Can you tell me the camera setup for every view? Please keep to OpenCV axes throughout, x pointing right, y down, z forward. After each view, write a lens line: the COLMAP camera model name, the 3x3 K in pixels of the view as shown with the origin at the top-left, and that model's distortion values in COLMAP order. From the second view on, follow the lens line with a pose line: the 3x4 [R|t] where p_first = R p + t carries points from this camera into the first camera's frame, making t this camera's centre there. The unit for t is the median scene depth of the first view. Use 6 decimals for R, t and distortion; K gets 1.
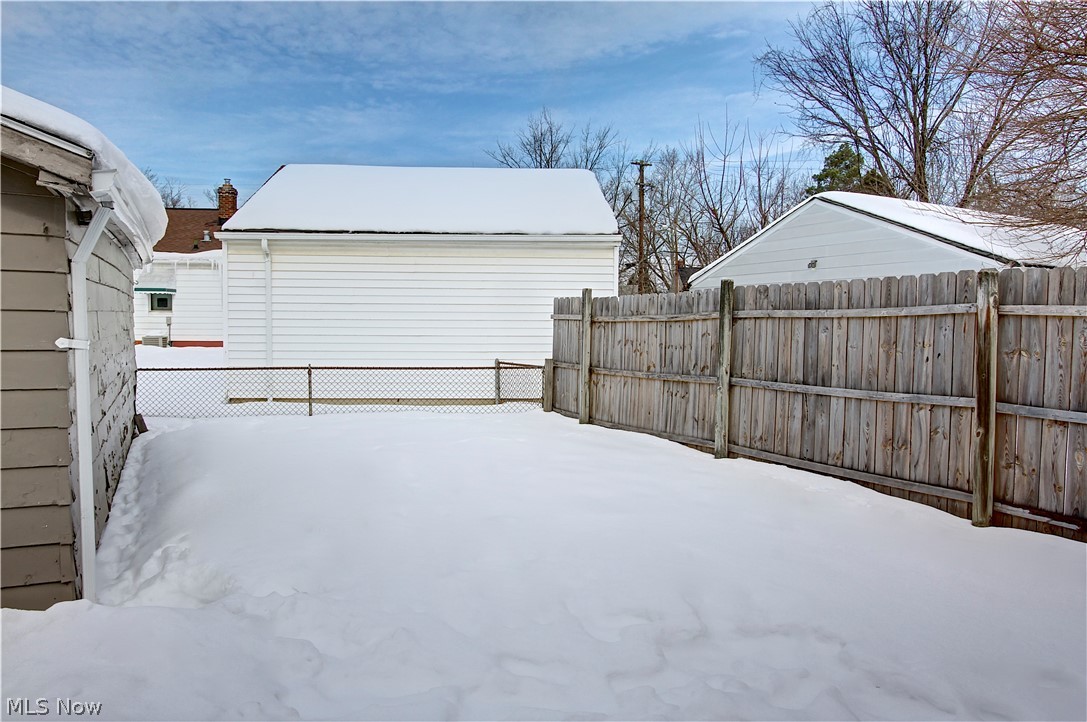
lens RADIAL K [[755.7, 0, 543.5], [0, 755.7, 361.0], [0, 0, 1]] dist [-0.005294, -0.000932]
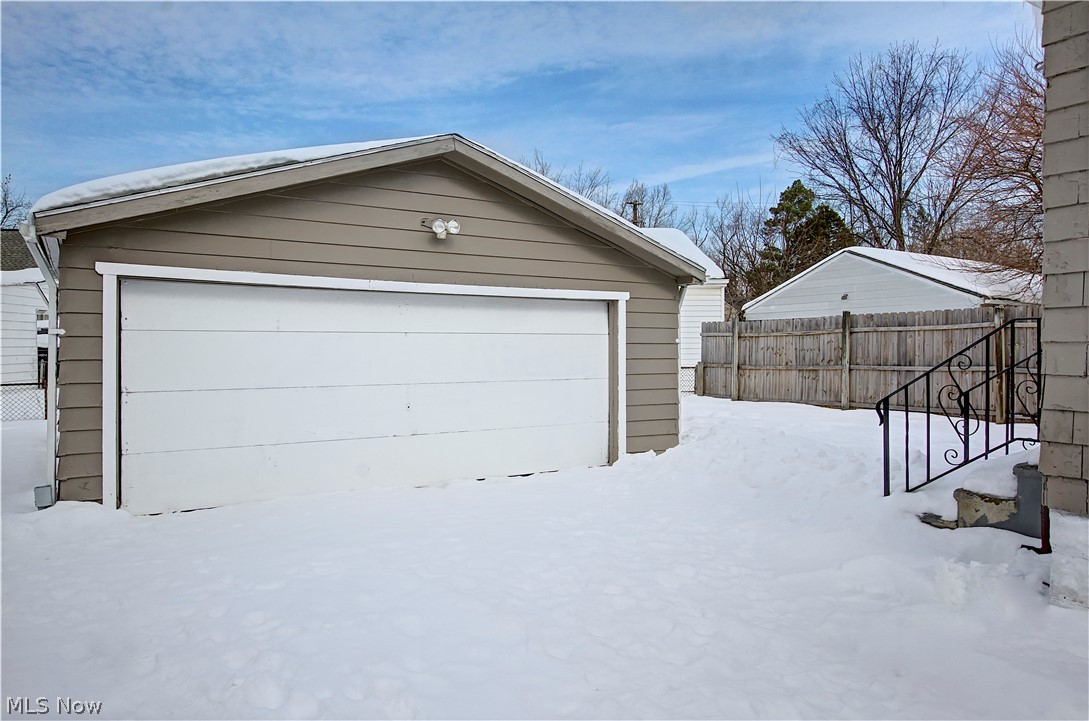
lens RADIAL K [[776.0, 0, 544.5], [0, 776.0, 360.5], [0, 0, 1]] dist [0.006331, 0.003186]
pose [[0.996084, -0.014711, 0.087184, -0.501357], [0.017732, 0.999265, -0.033974, 0.047921], [-0.086620, 0.035387, 0.995613, -0.612099]]
